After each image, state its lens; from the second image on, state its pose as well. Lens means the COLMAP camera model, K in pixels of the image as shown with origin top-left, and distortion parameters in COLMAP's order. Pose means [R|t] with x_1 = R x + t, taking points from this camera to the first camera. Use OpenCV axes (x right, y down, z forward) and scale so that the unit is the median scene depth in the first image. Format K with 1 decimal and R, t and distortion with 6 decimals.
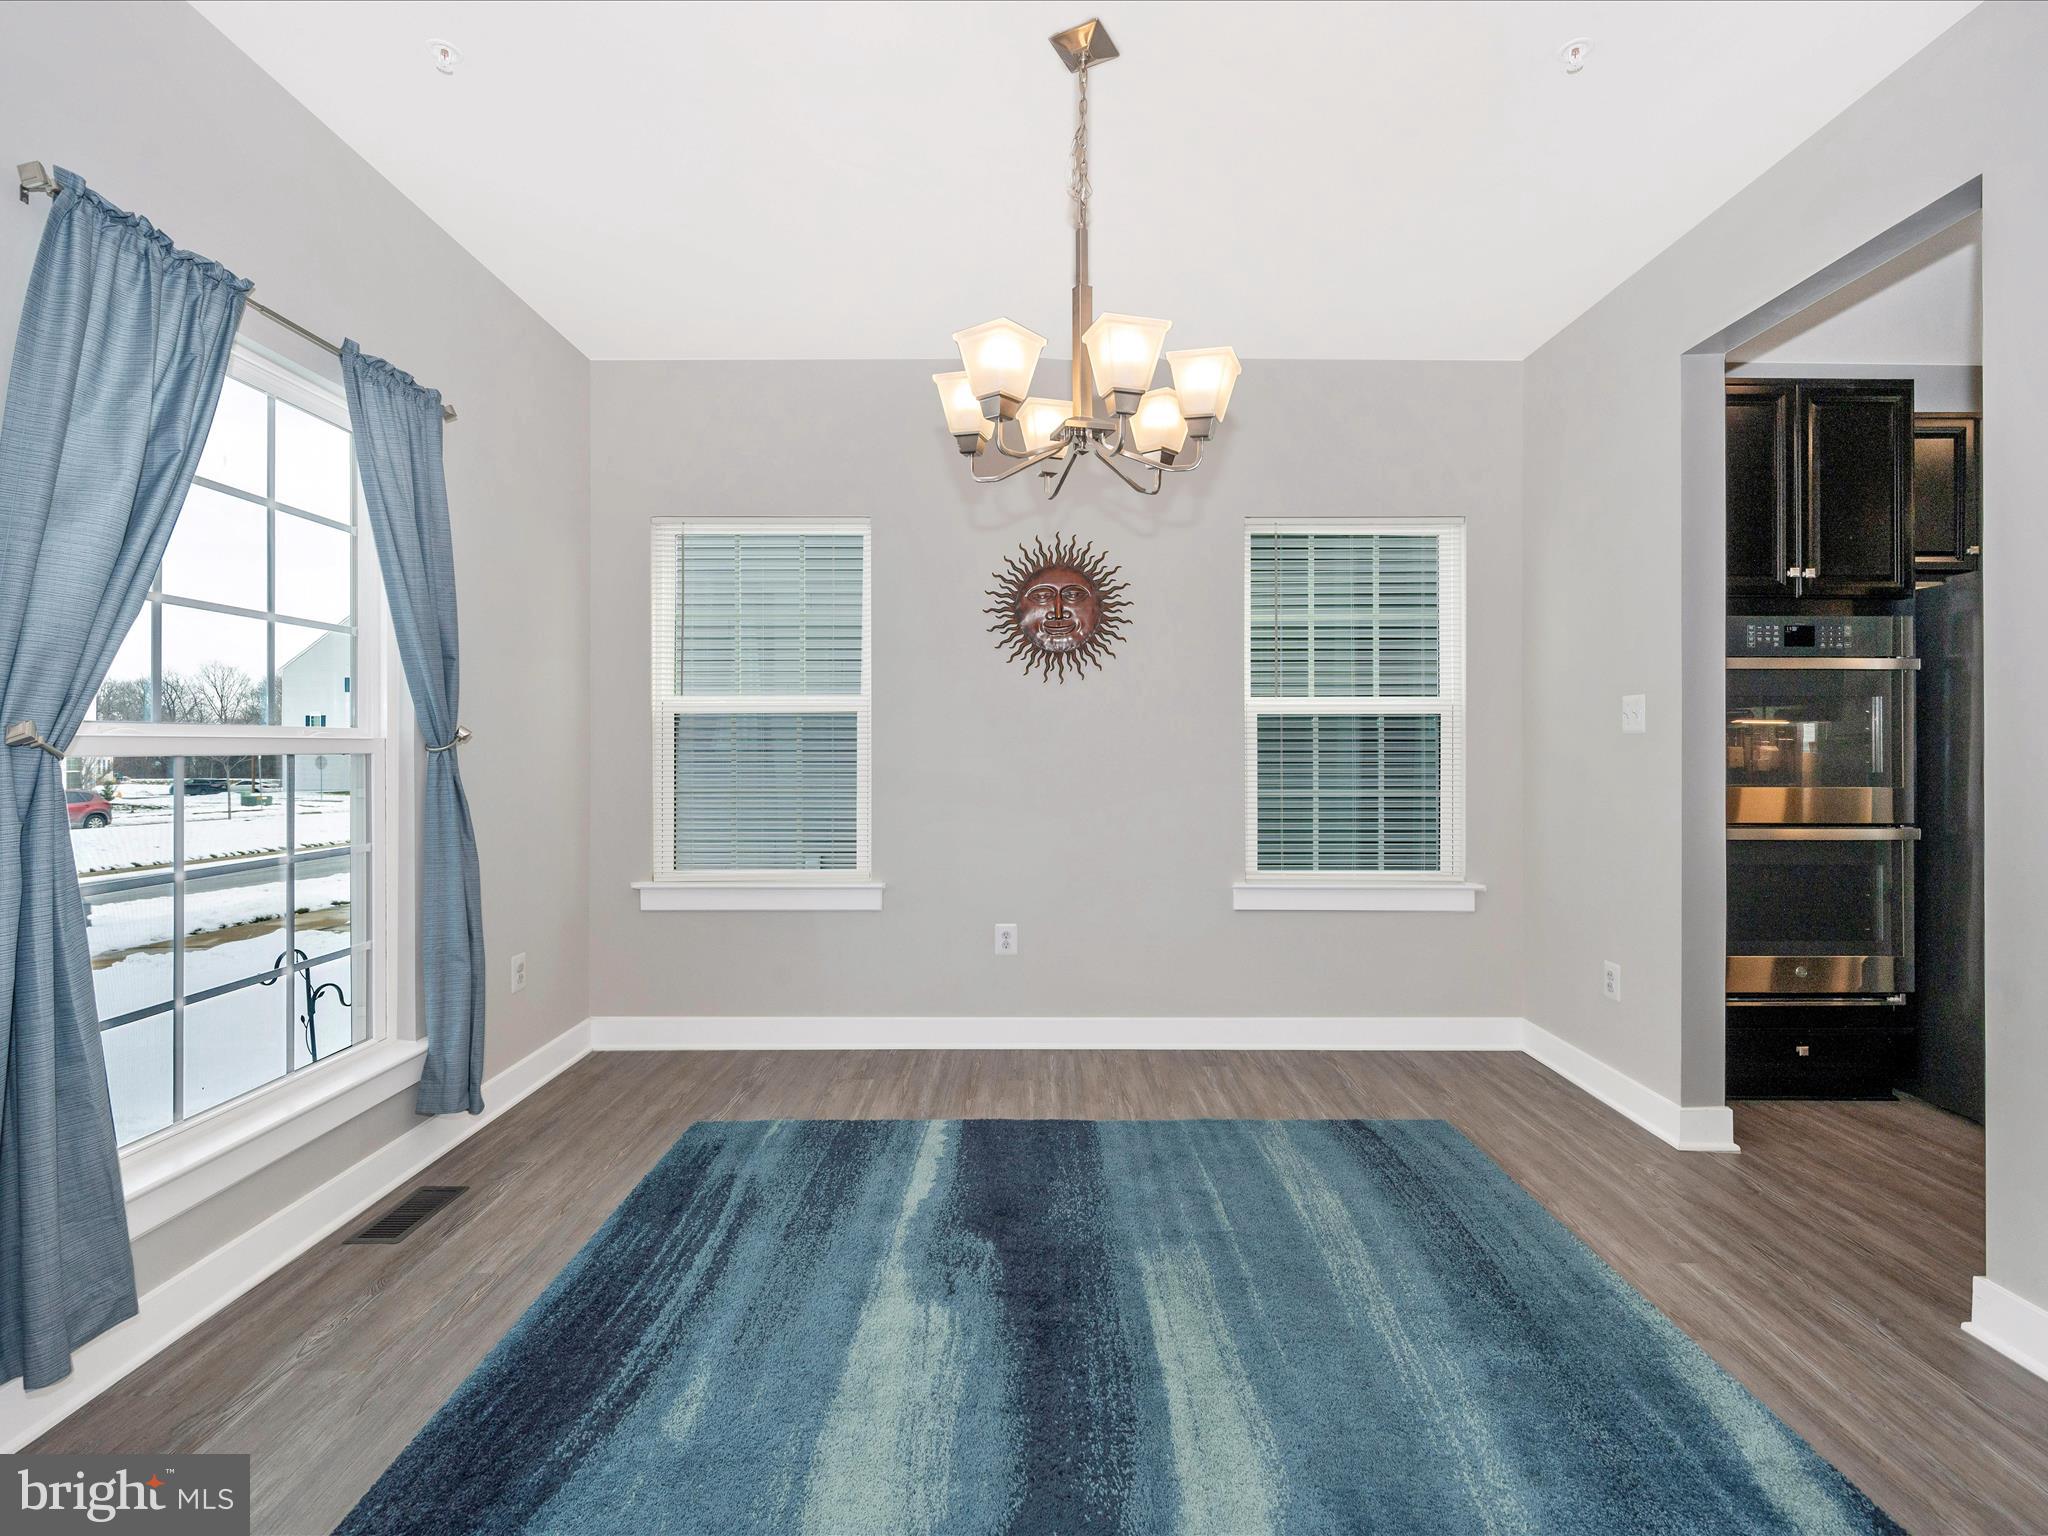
lens RADIAL K [[922.5, 0, 1022.1], [0, 922.5, 746.1], [0, 0, 1]] dist [0.000569, -0.000169]
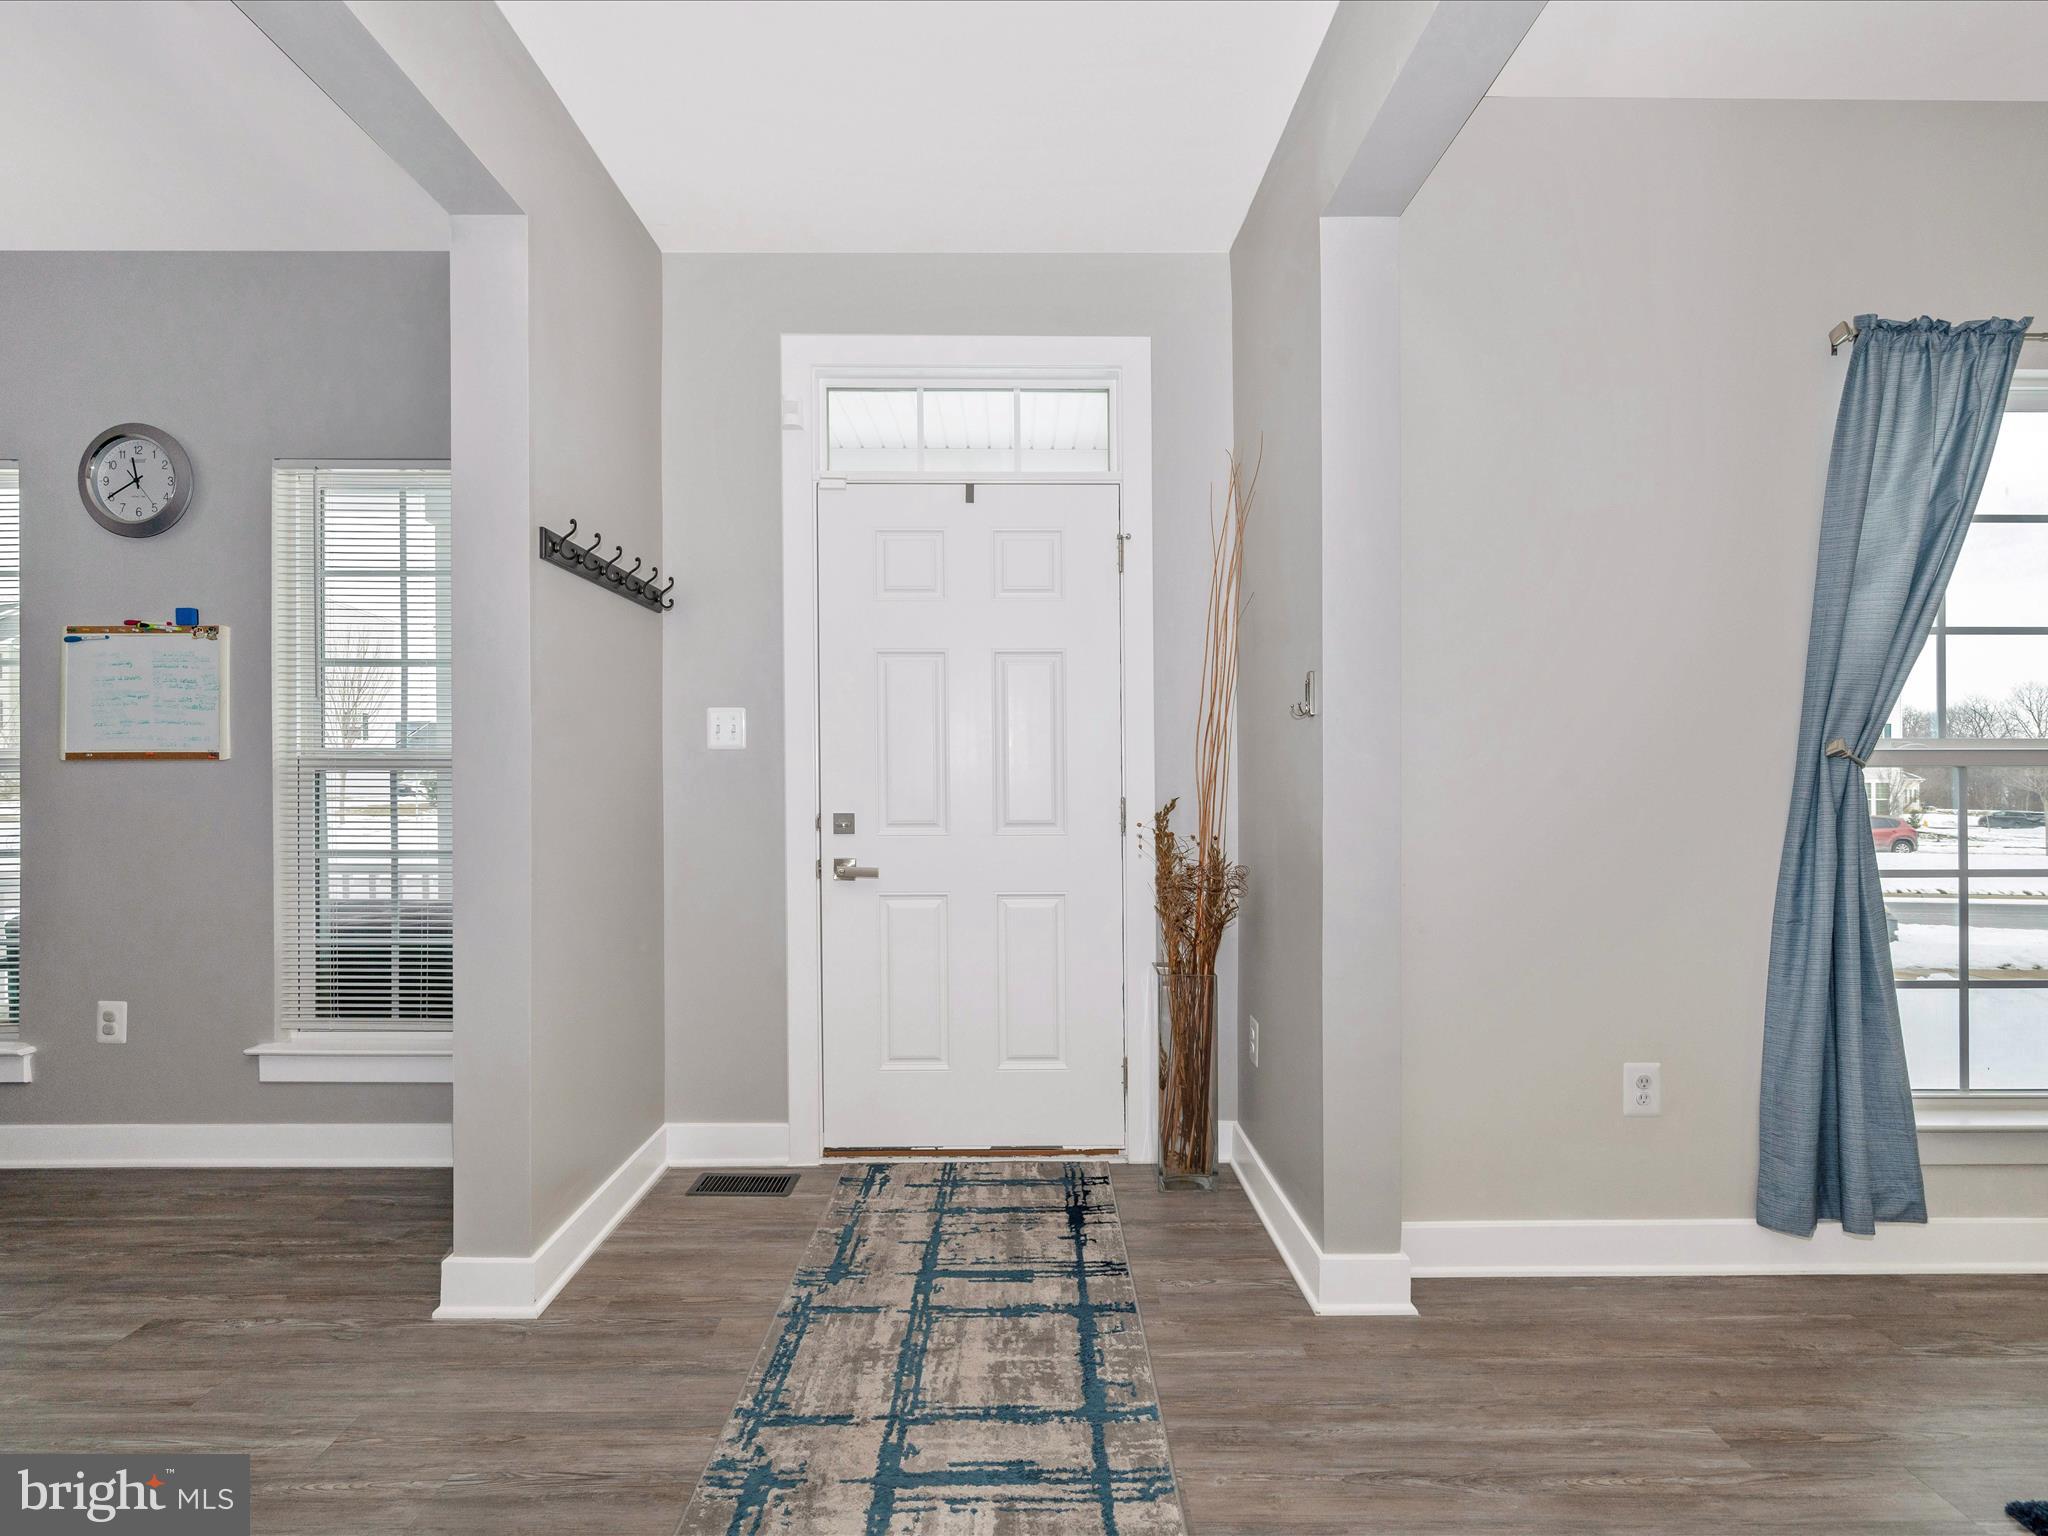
lens RADIAL K [[922.5, 0, 1018.6], [0, 922.5, 768.4], [0, 0, 1]] dist [0.000569, -0.000169]
pose [[0.019057, -0.010061, -0.999768, 0.223142], [0.000139, 0.999949, -0.010060, 0.026285], [0.999818, 0.000053, 0.019057, -0.203749]]
